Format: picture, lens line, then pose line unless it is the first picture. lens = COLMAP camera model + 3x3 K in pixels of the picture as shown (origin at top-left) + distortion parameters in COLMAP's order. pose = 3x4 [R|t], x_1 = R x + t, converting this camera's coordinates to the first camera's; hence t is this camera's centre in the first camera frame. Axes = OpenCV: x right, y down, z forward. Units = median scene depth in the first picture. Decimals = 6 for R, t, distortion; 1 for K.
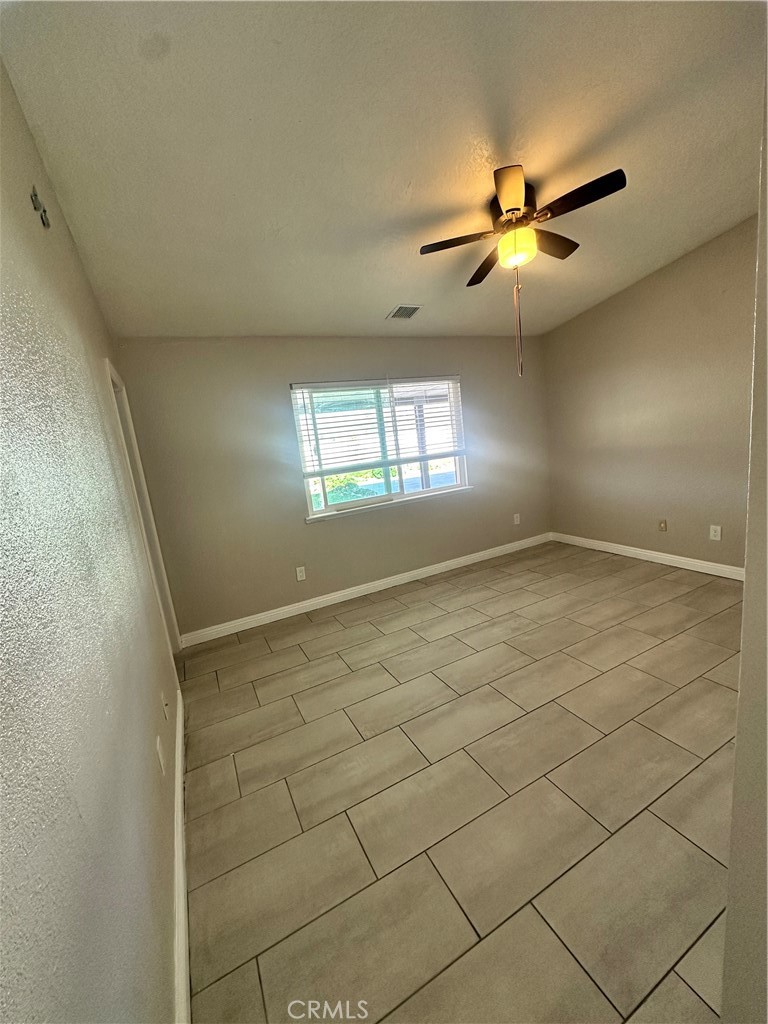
lens RADIAL K [[414.7, 0, 384.0], [0, 414.7, 512.0], [0, 0, 1]] dist [-0.002905, 0.000032]
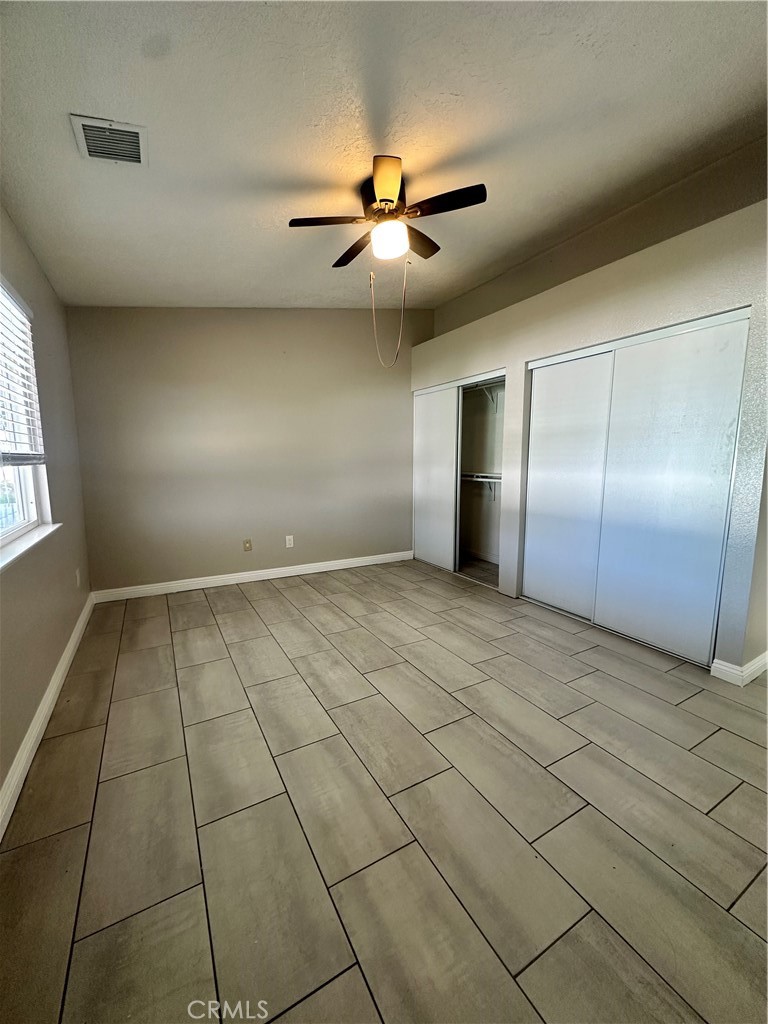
lens RADIAL K [[407.6, 0, 382.3], [0, 407.6, 513.0], [0, 0, 1]] dist [-0.003994, 0.000829]
pose [[-0.054007, -0.016198, 0.998409, -0.488675], [0.183502, 0.982679, 0.025869, -0.016653], [-0.981535, 0.184607, -0.050099, 0.877021]]
